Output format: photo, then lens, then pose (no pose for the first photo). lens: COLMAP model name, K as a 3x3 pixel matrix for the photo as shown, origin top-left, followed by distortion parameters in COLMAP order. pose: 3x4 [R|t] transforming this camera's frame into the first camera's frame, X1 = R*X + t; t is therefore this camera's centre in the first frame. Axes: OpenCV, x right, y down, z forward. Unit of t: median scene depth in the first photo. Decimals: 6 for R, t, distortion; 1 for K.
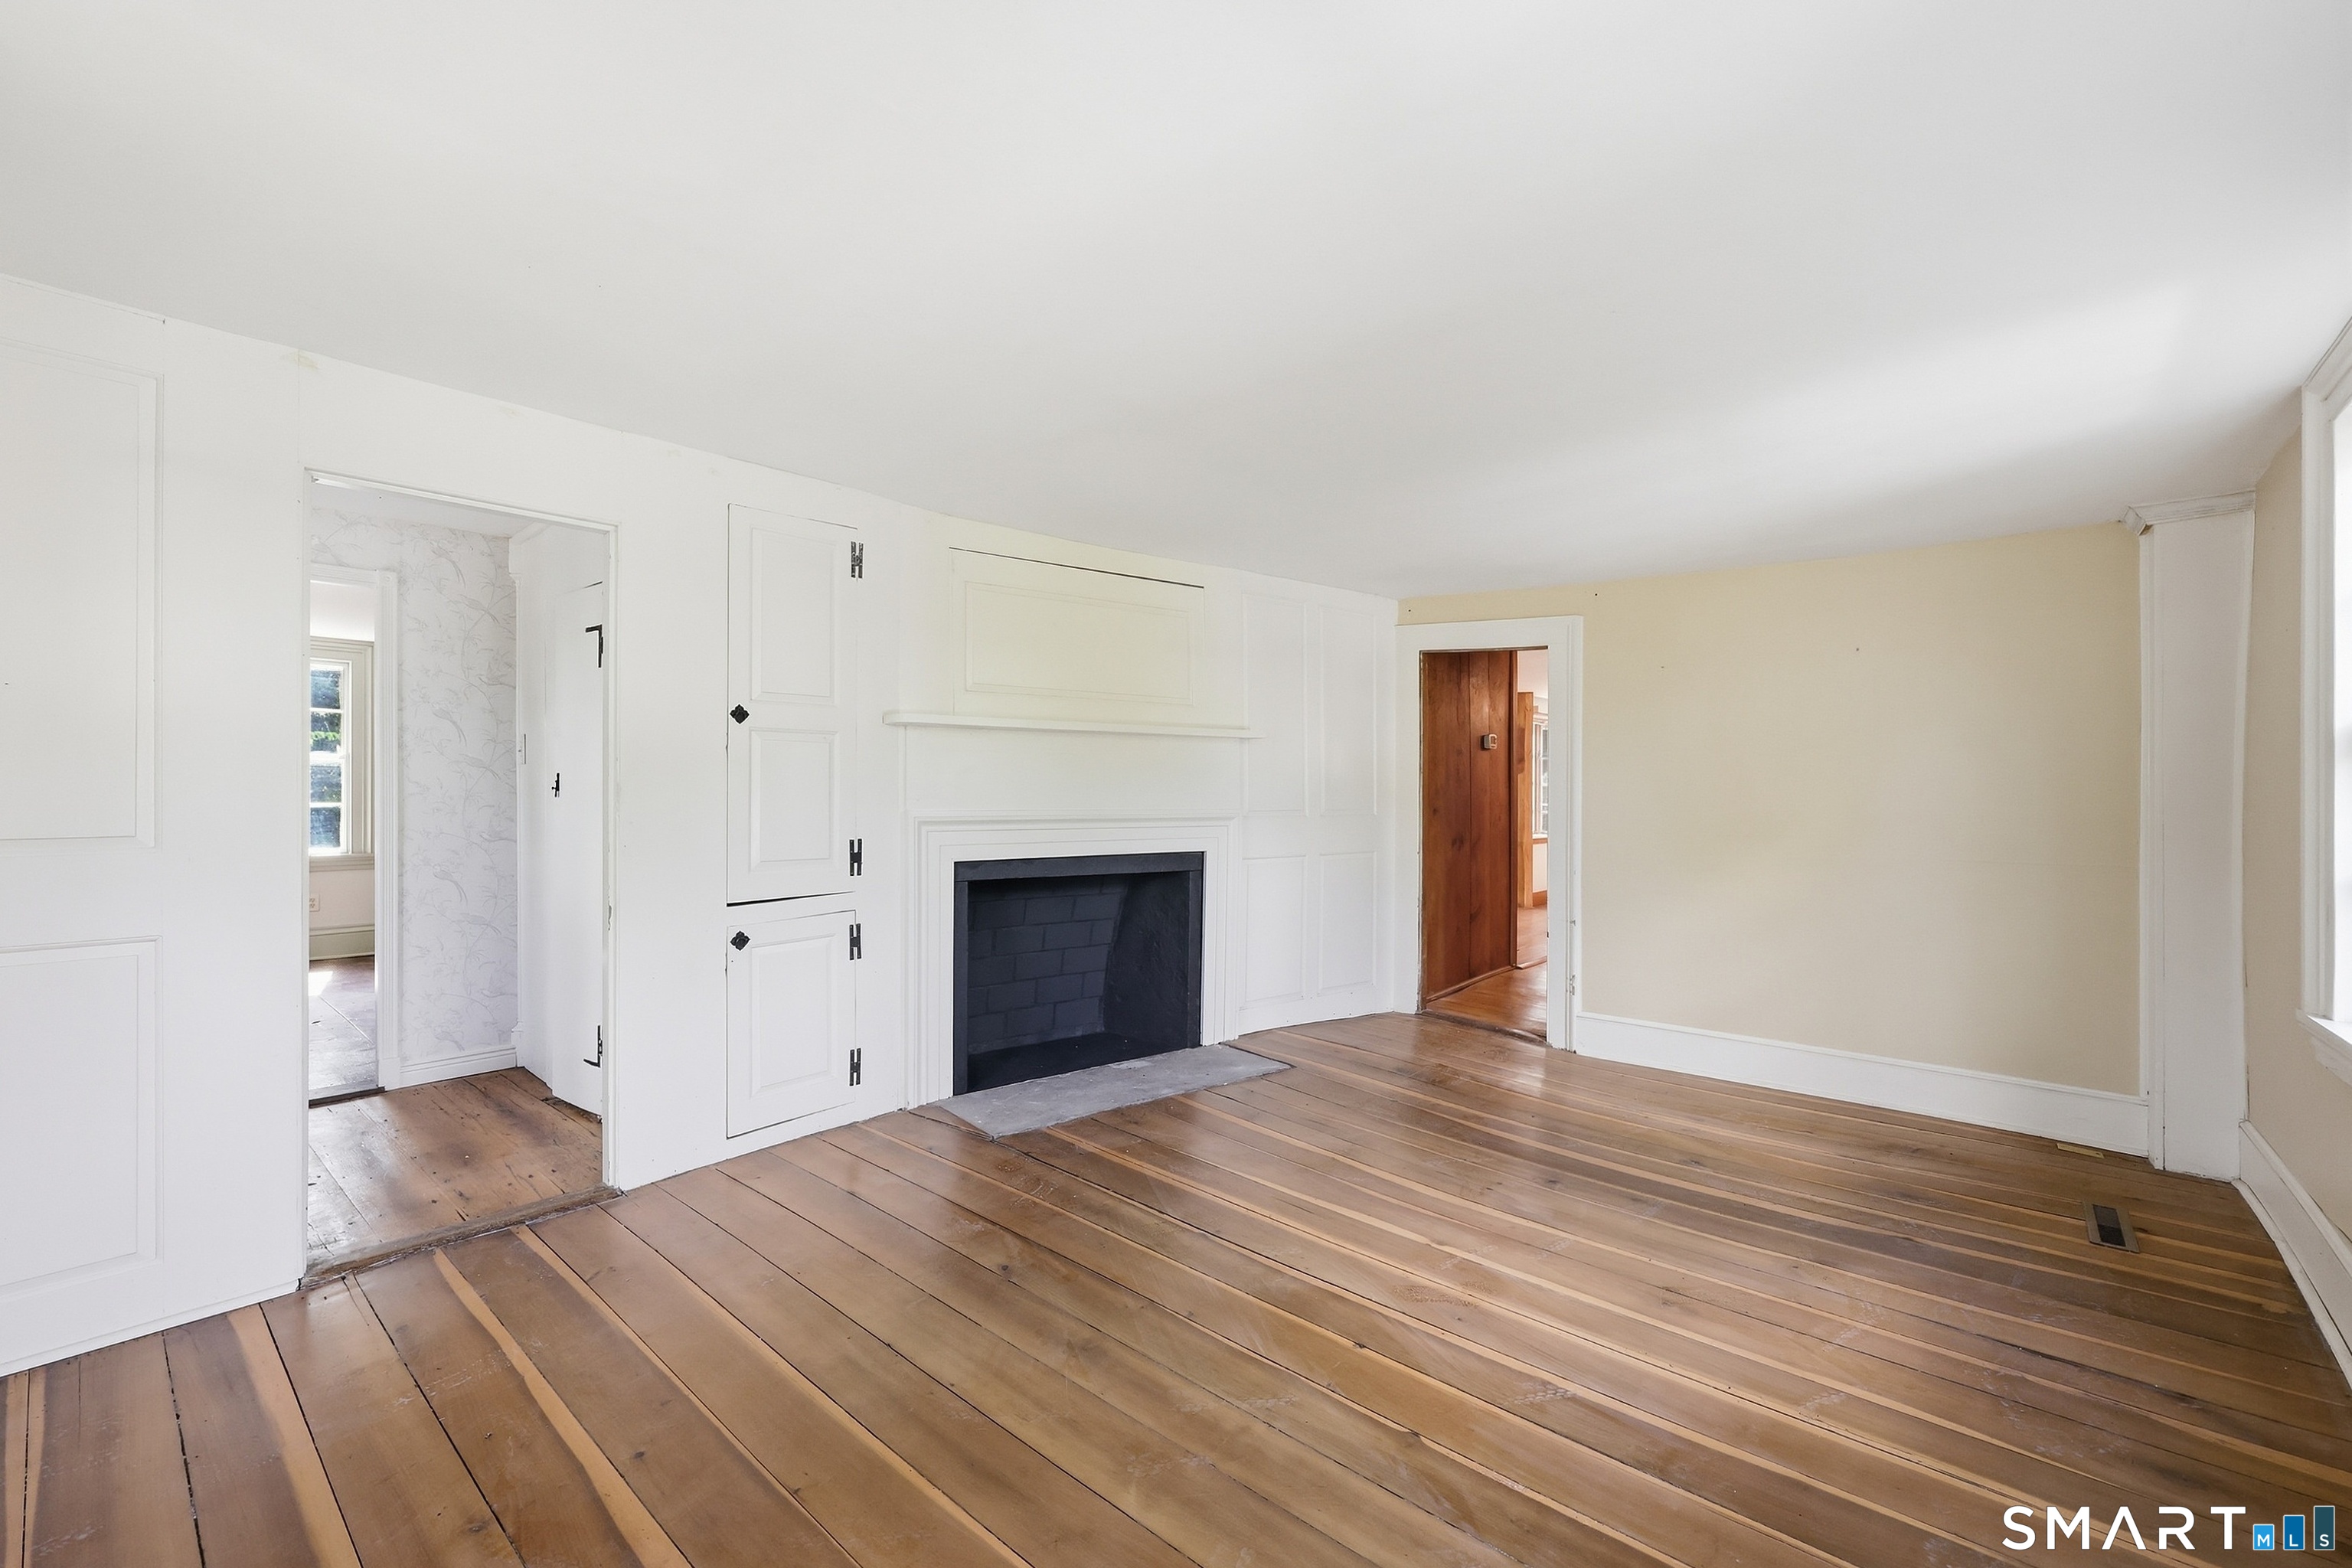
lens RADIAL K [[953.2, 0, 1165.3], [0, 953.2, 783.7], [0, 0, 1]] dist [0.001174, 0.000073]
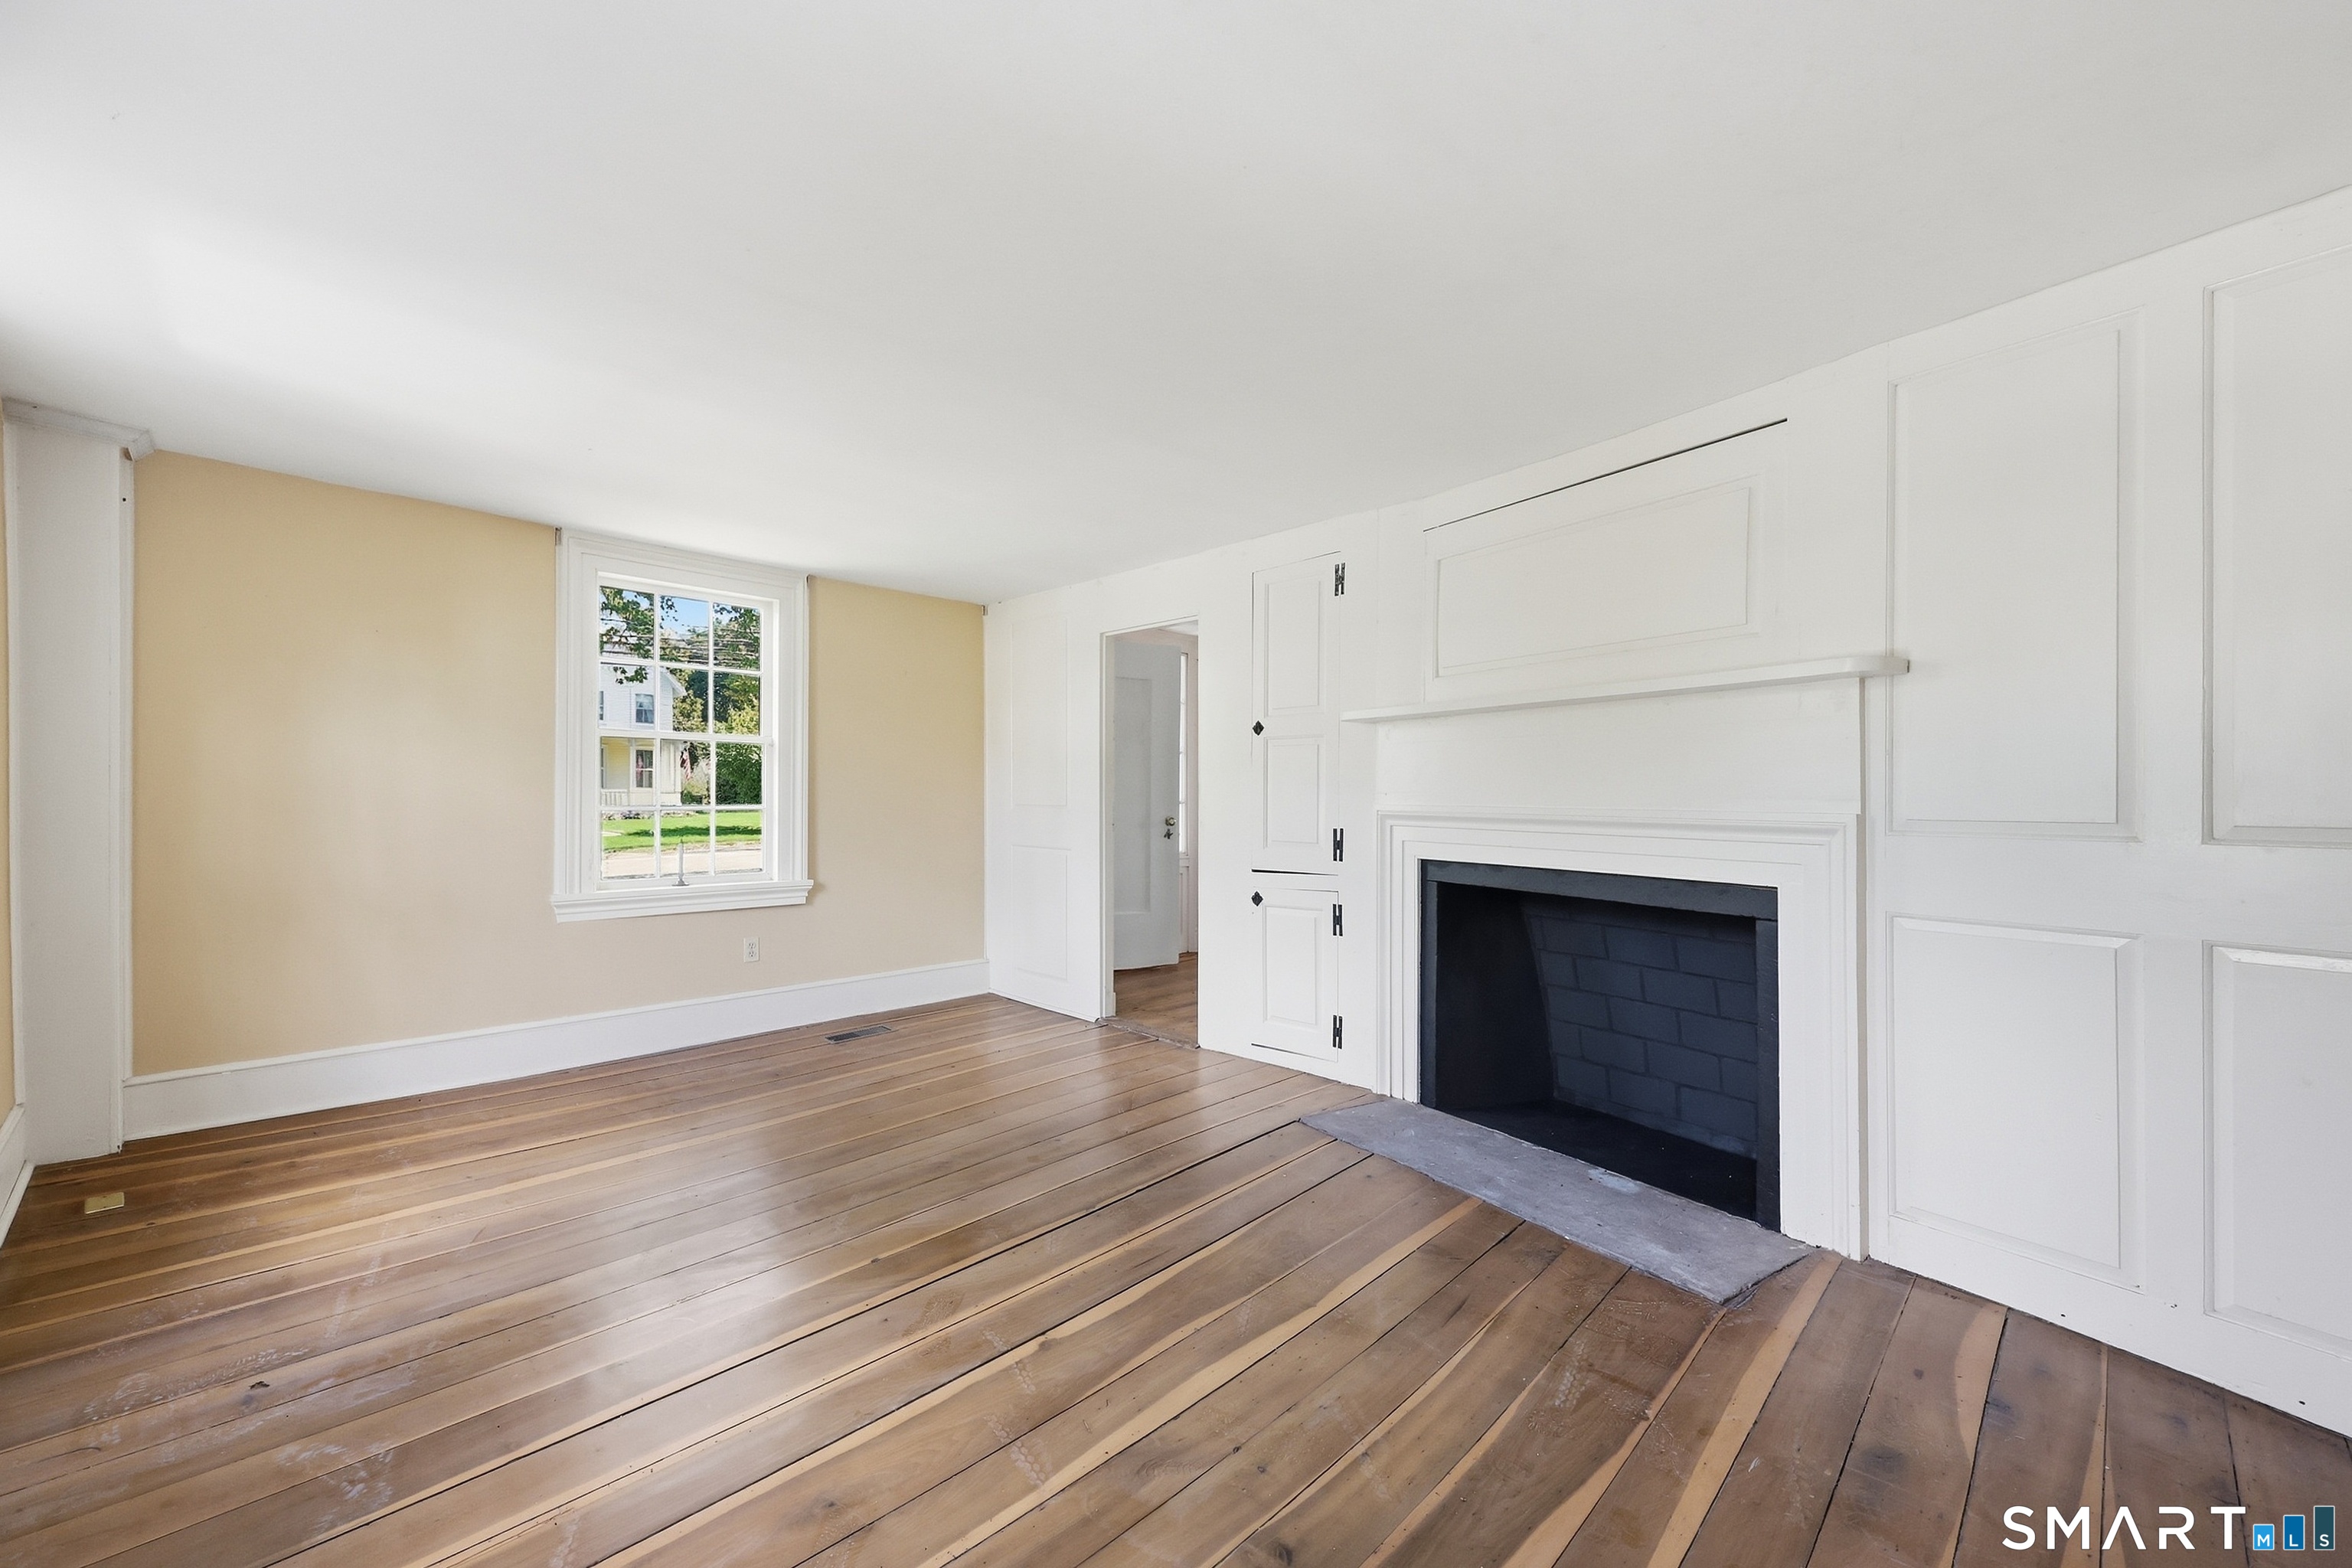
lens RADIAL K [[953.2, 0, 1165.0], [0, 953.2, 793.5], [0, 0, 1]] dist [0.001174, 0.000073]
pose [[-0.062127, -0.008822, -0.998029, 0.754508], [0.000322, 0.999961, -0.008859, 0.025155], [0.998068, -0.000872, -0.062122, 0.810024]]
